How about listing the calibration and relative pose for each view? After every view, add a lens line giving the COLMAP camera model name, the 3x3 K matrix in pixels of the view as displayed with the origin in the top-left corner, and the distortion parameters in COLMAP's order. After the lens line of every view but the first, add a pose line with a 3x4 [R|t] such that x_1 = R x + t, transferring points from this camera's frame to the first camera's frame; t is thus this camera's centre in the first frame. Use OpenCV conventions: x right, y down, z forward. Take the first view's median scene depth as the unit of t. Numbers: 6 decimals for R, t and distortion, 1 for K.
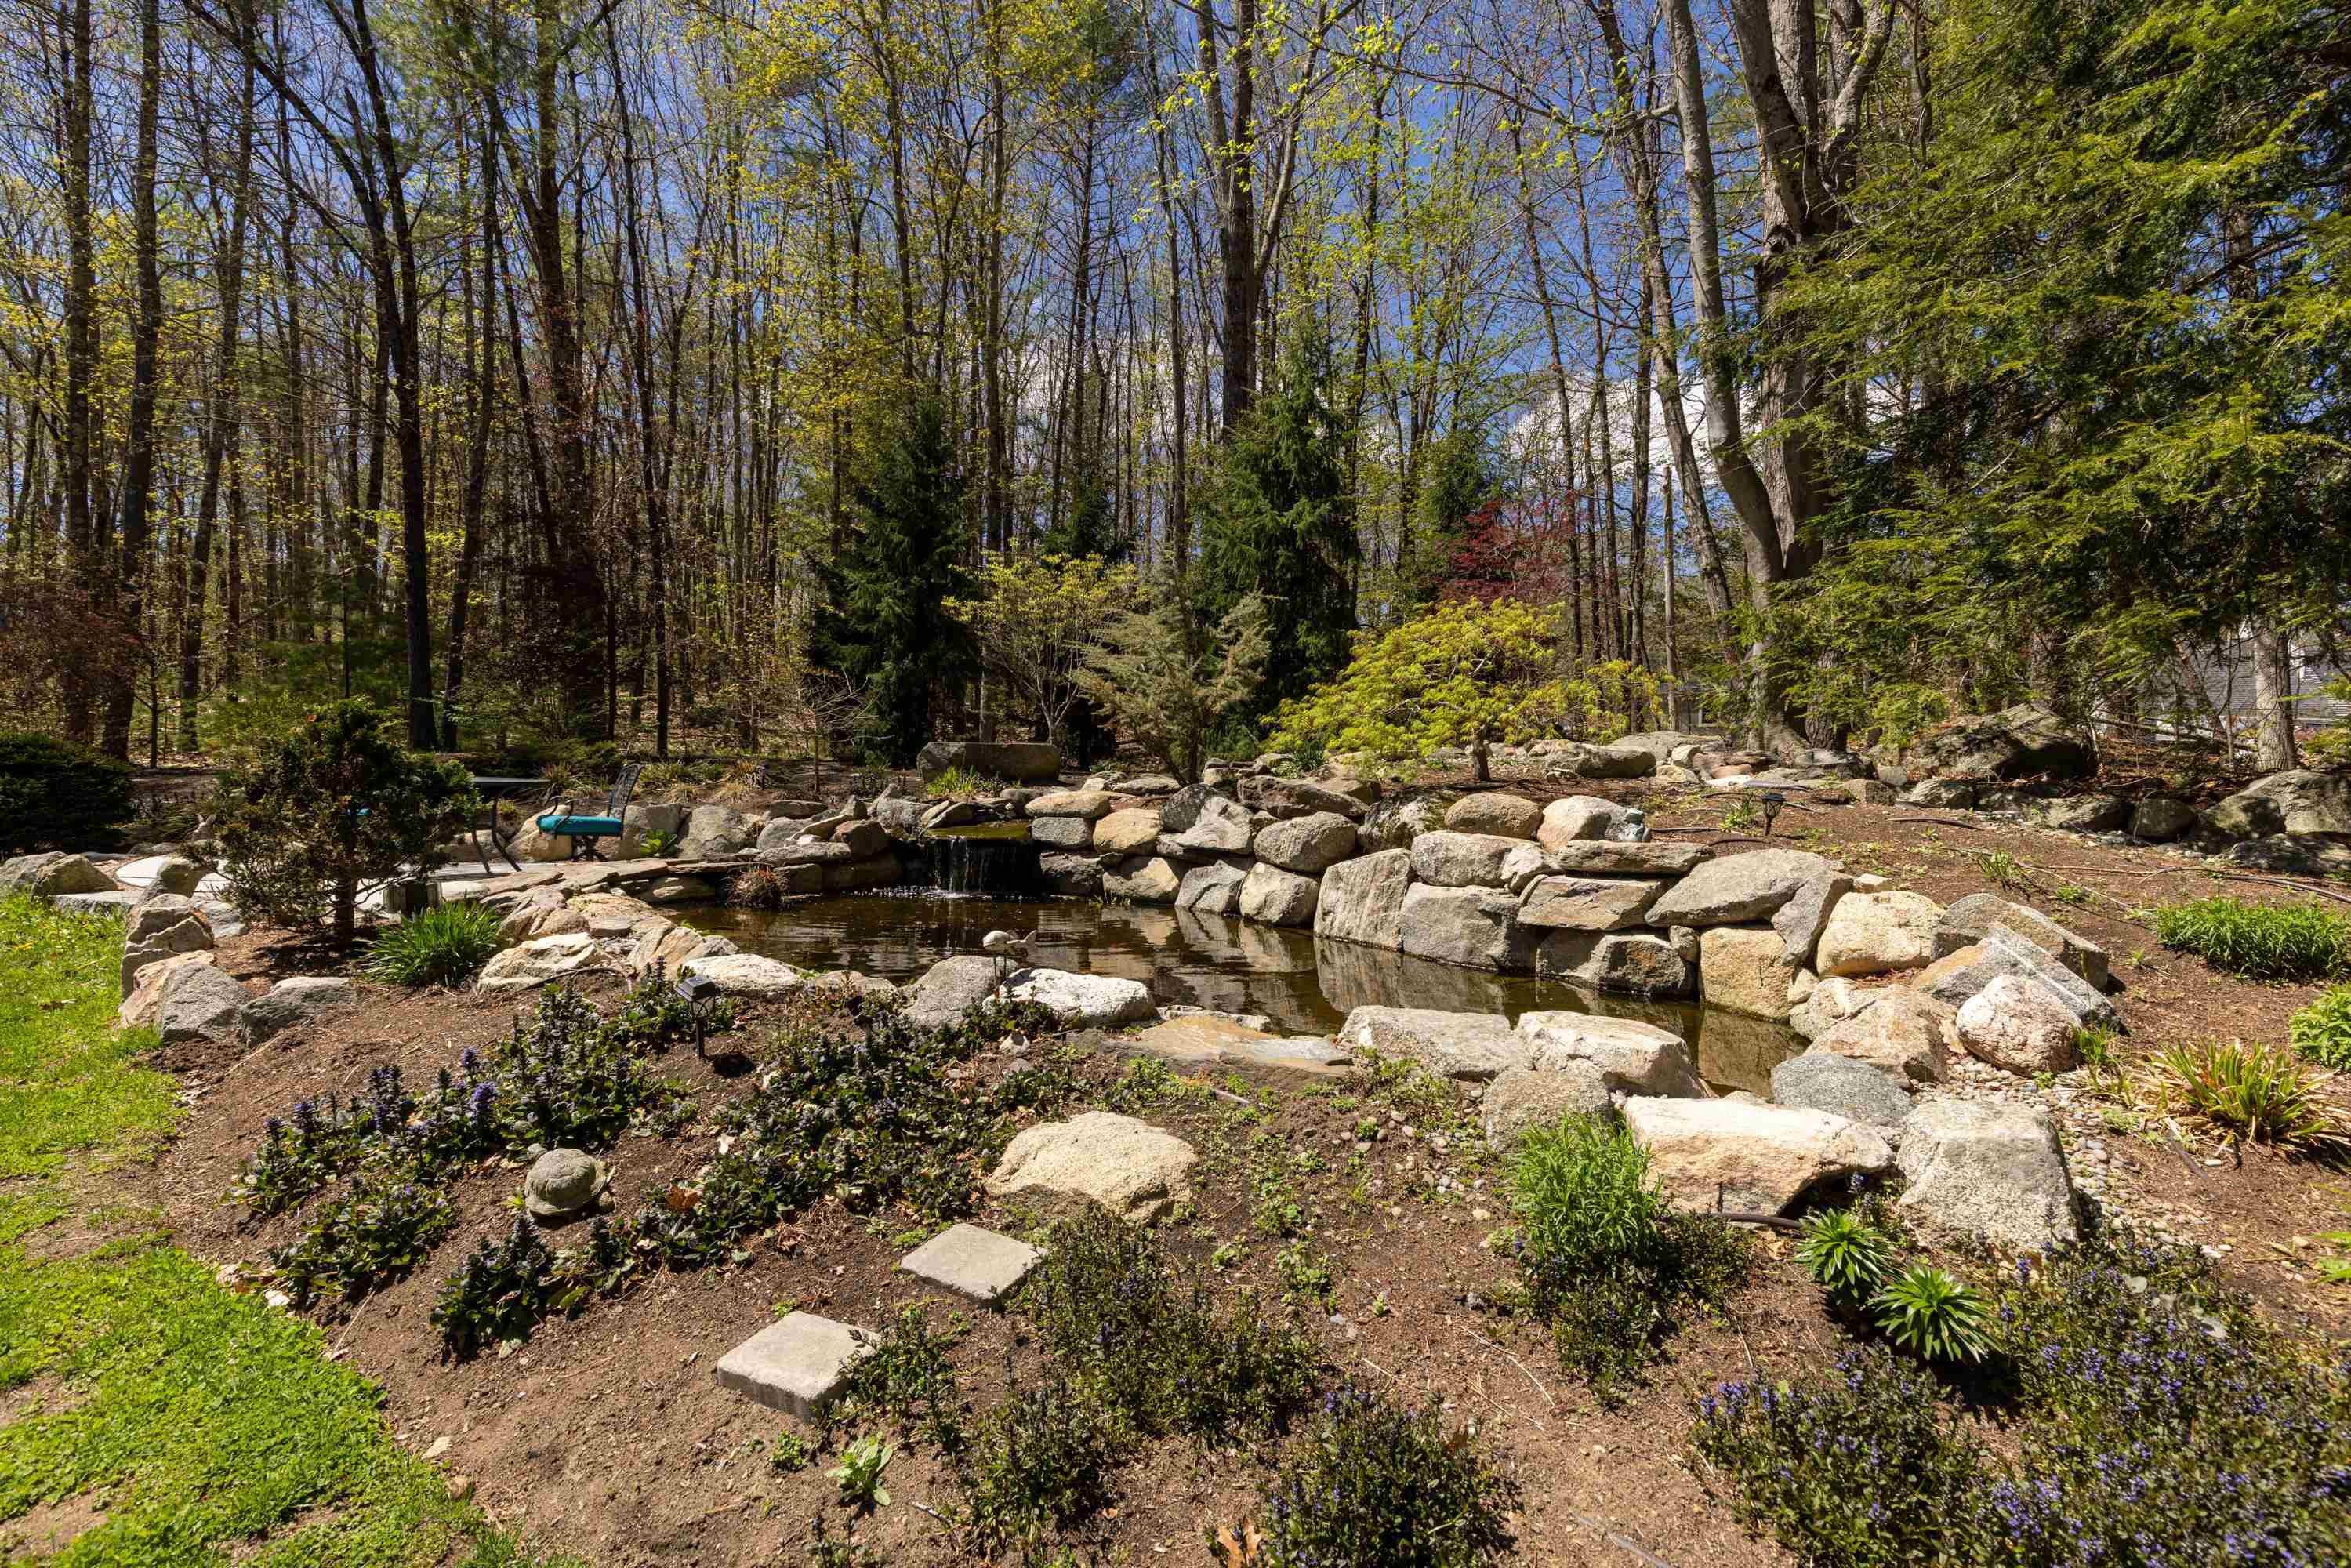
lens RADIAL K [[1065.8, 0, 1177.1], [0, 1065.8, 782.6], [0, 0, 1]] dist [-0.000065, 0.000001]
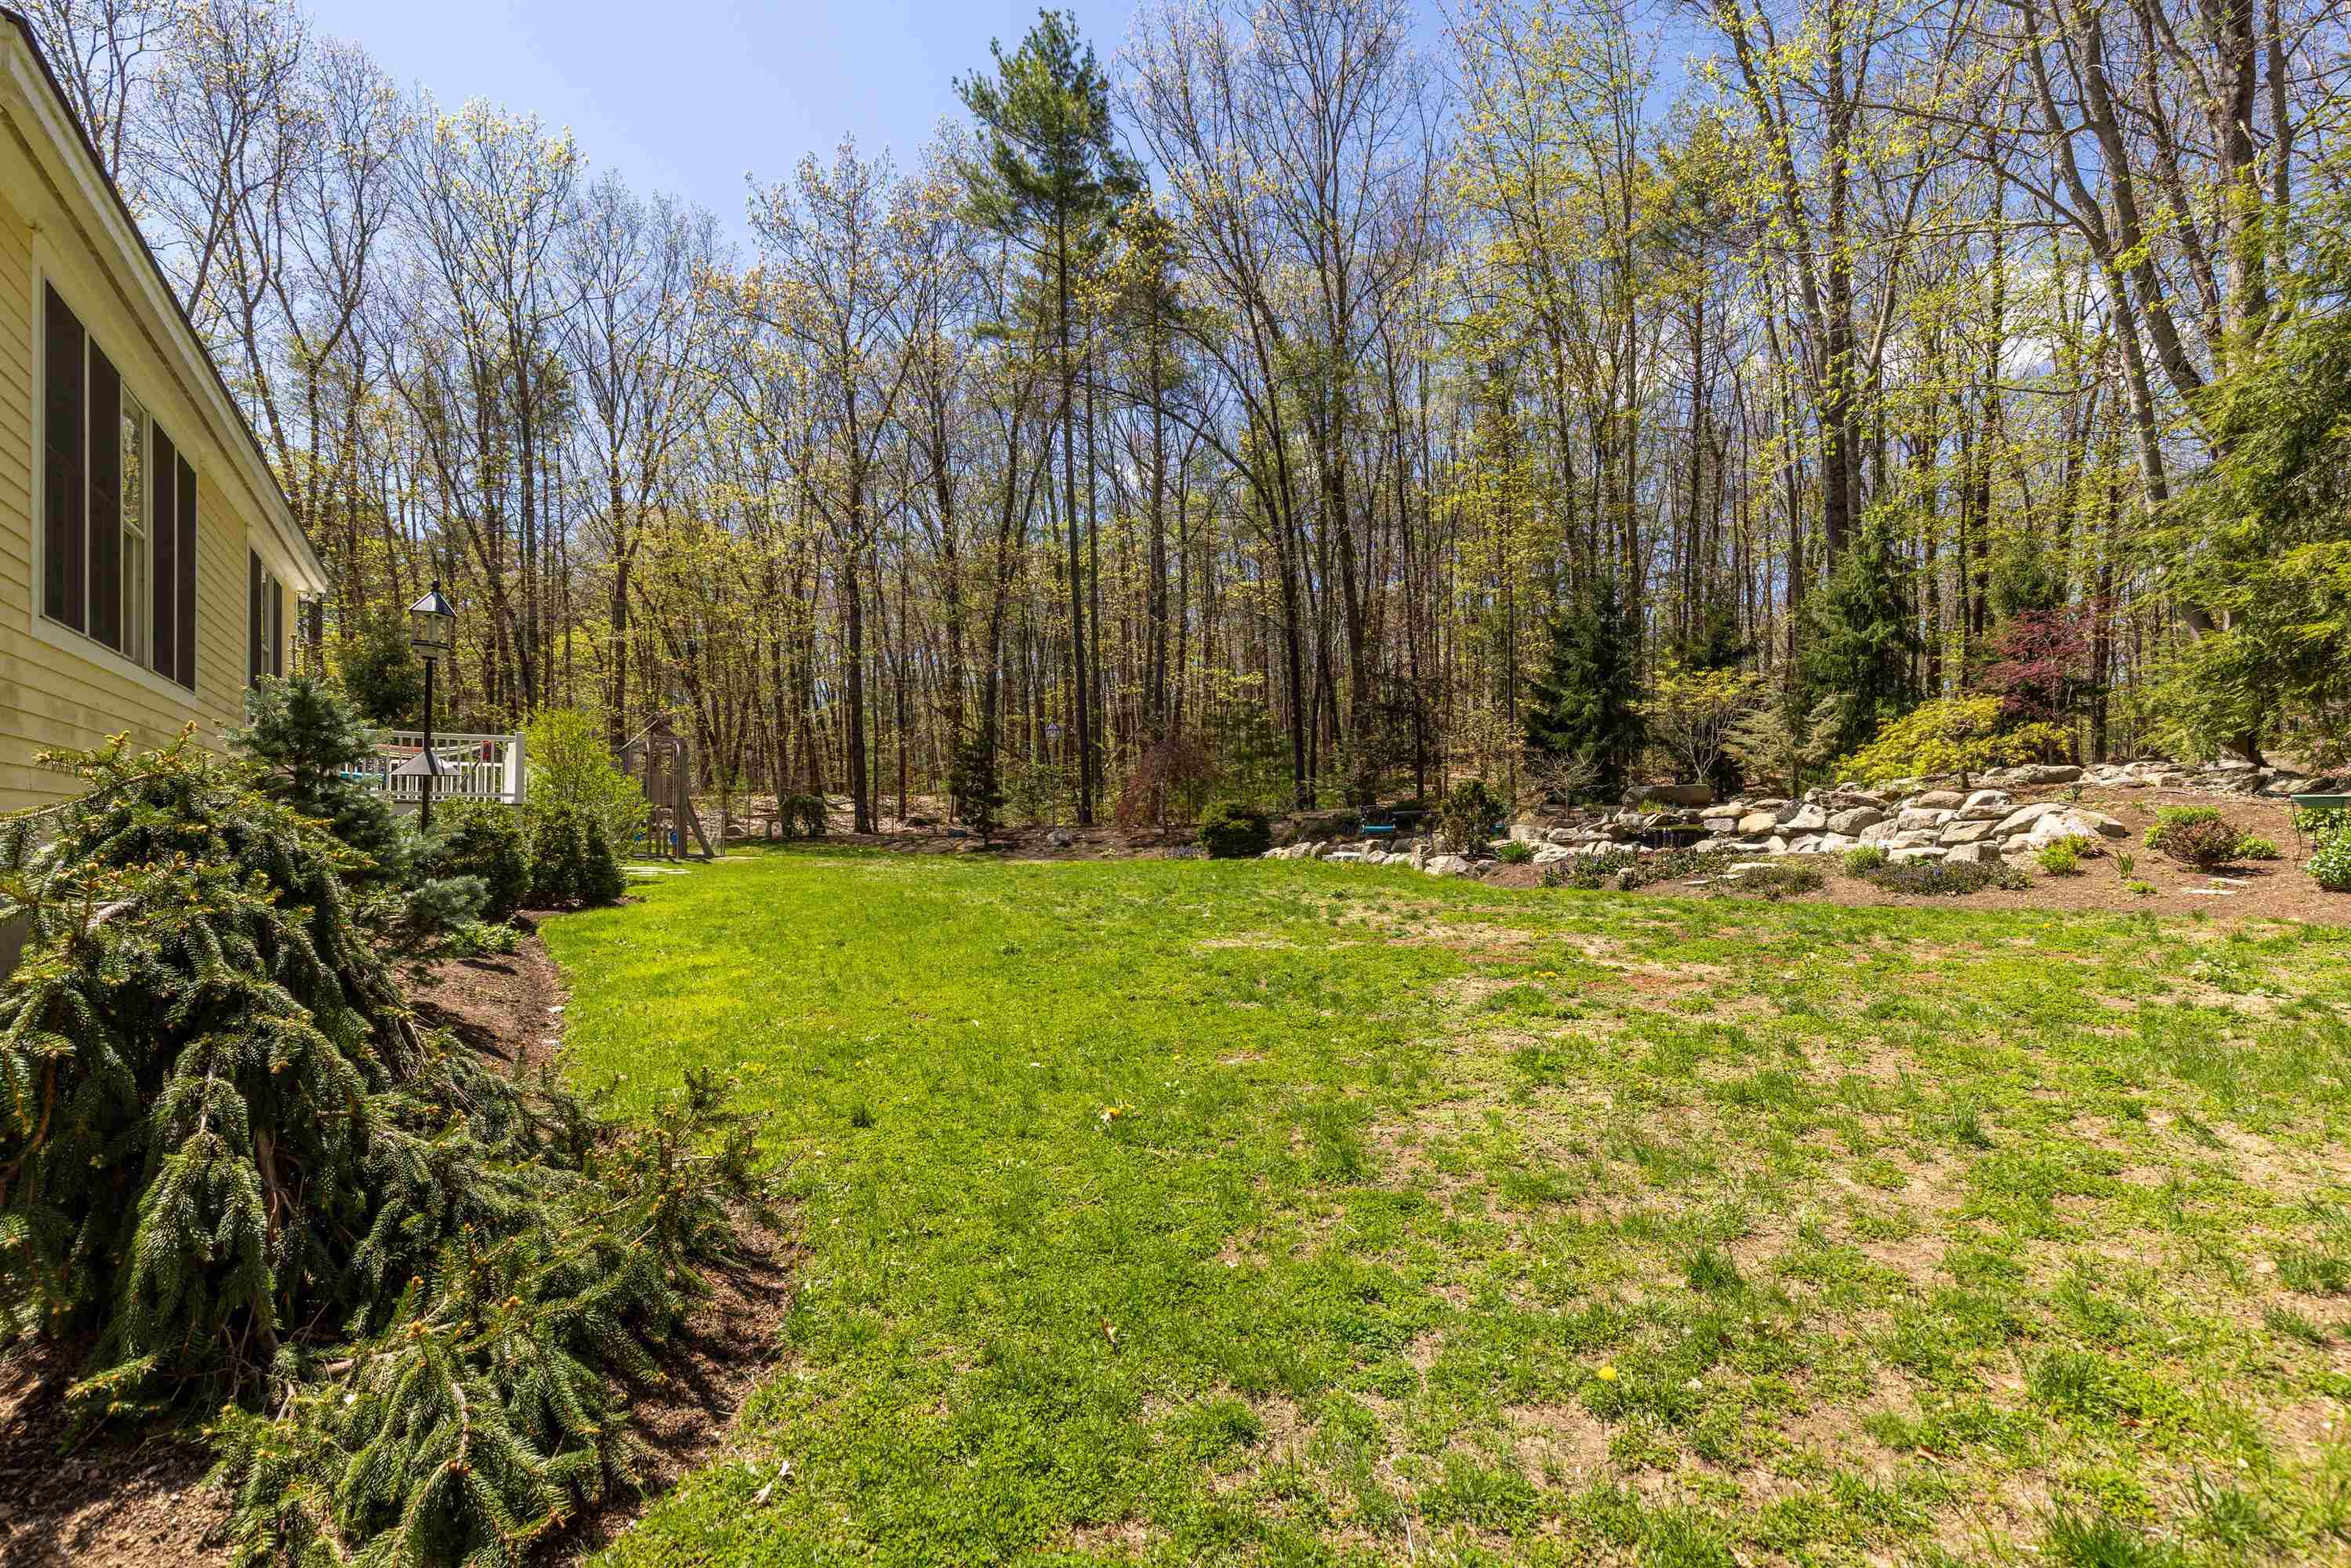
lens RADIAL K [[1065.8, 0, 1185.9], [0, 1065.8, 843.4], [0, 0, 1]] dist [-0.000065, 0.000001]
pose [[0.861921, -0.022889, -0.506526, 0.039969], [0.022163, 0.999727, -0.007462, 0.071199], [0.506559, -0.004794, 0.862192, -1.235877]]
